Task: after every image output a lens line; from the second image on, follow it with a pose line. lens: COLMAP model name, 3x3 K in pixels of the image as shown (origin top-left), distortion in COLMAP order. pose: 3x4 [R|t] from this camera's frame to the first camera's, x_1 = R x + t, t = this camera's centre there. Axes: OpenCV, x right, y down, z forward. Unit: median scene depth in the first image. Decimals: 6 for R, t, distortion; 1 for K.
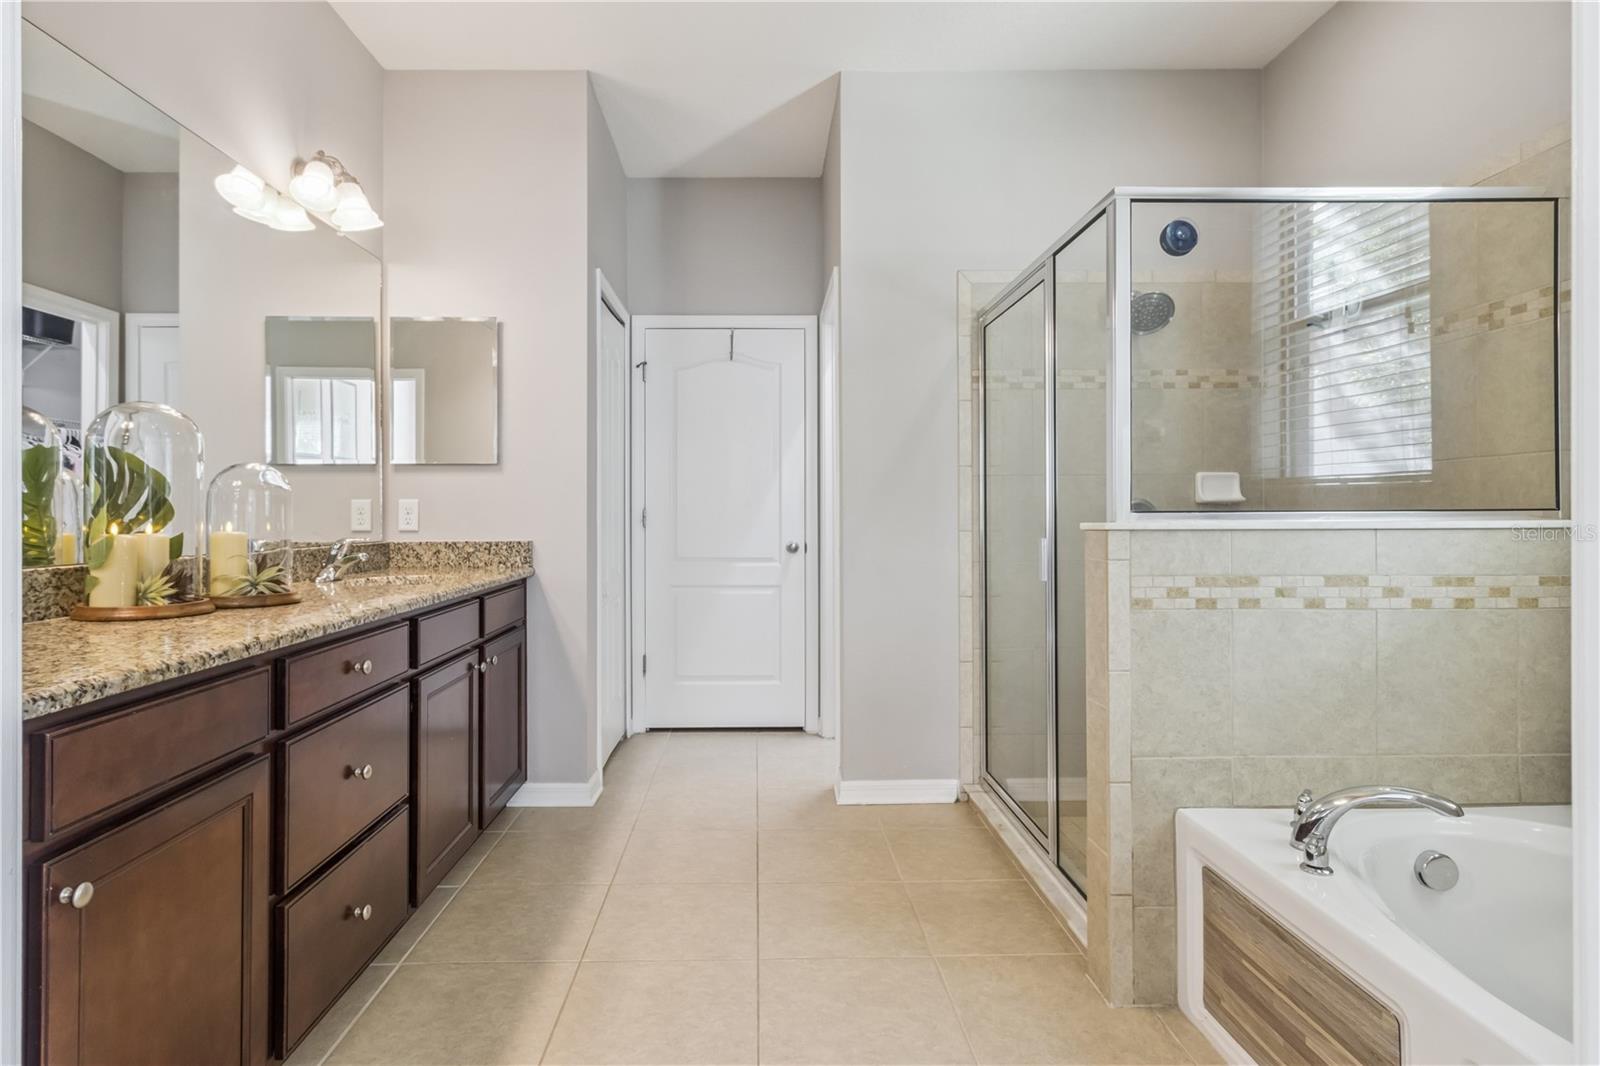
lens RADIAL K [[866.8, 0, 779.8], [0, 866.8, 509.9], [0, 0, 1]] dist [-0.000638, 0.000679]
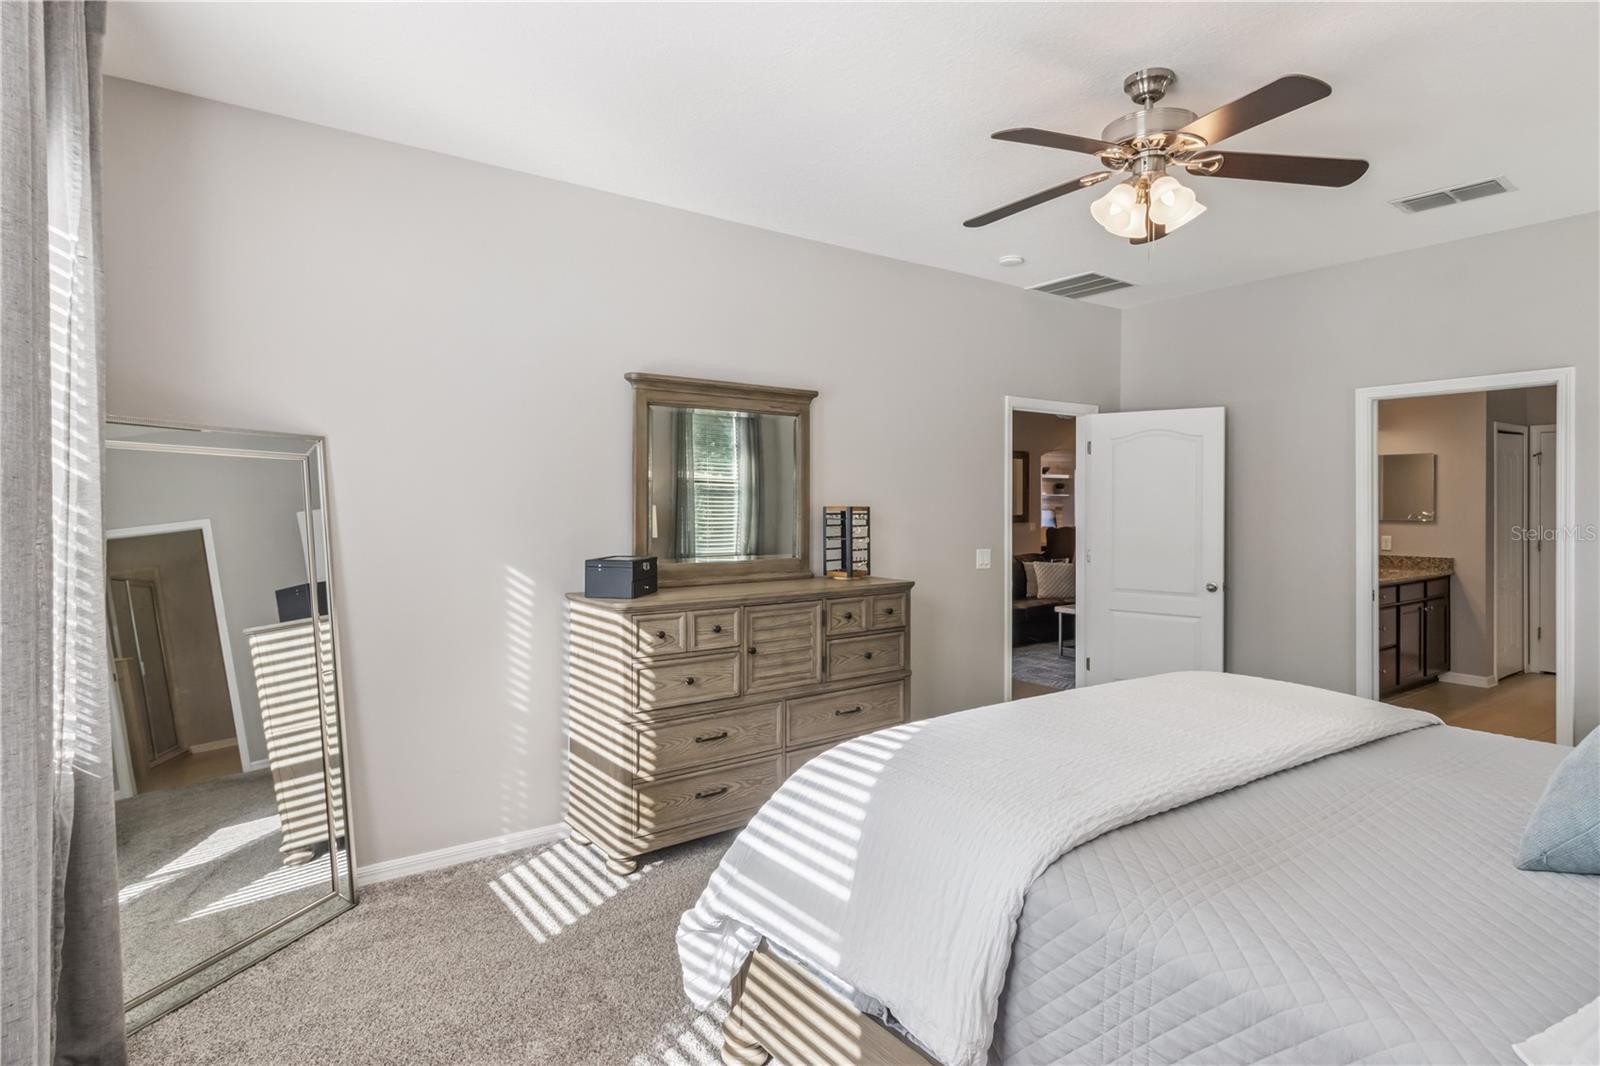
lens RADIAL K [[866.8, 0, 779.8], [0, 866.8, 509.9], [0, 0, 1]] dist [-0.000638, 0.000679]
pose [[0.564321, 0.007497, -0.825521, 0.546957], [0.003810, 0.999924, 0.011685, -0.115467], [0.825546, -0.009740, 0.564250, -1.595243]]
